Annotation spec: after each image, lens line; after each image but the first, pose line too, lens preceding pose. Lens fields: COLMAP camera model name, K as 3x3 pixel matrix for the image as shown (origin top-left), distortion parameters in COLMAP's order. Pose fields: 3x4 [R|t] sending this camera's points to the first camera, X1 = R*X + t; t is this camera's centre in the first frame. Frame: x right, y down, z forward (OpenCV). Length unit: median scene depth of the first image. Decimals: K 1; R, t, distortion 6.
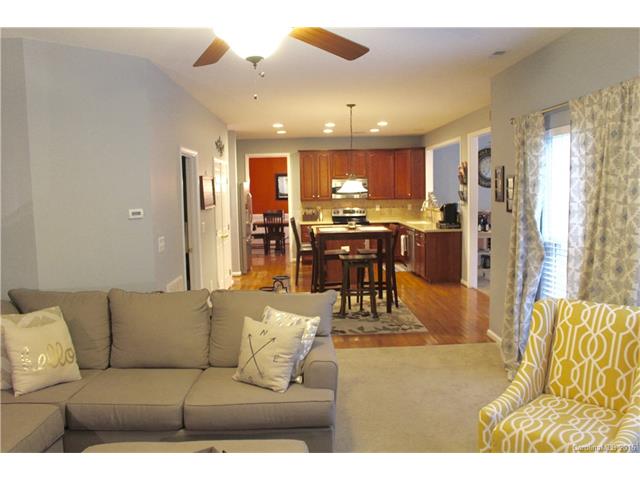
lens RADIAL K [[529.0, 0, 321.9], [0, 529.0, 239.7], [0, 0, 1]] dist [-0.116891, 0.006841]
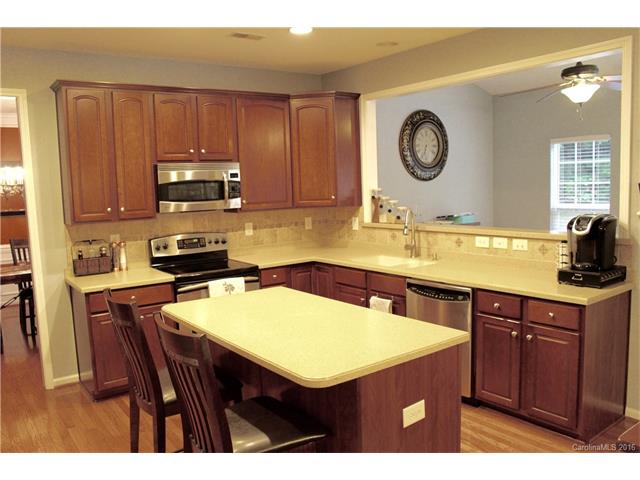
lens RADIAL K [[529.0, 0, 320.3], [0, 529.0, 242.1], [0, 0, 1]] dist [-0.116891, 0.006841]
pose [[0.826345, -0.070676, 0.558712, -0.104063], [0.072634, 0.997183, 0.018716, -0.059343], [-0.558460, 0.025116, 0.829151, 0.663339]]
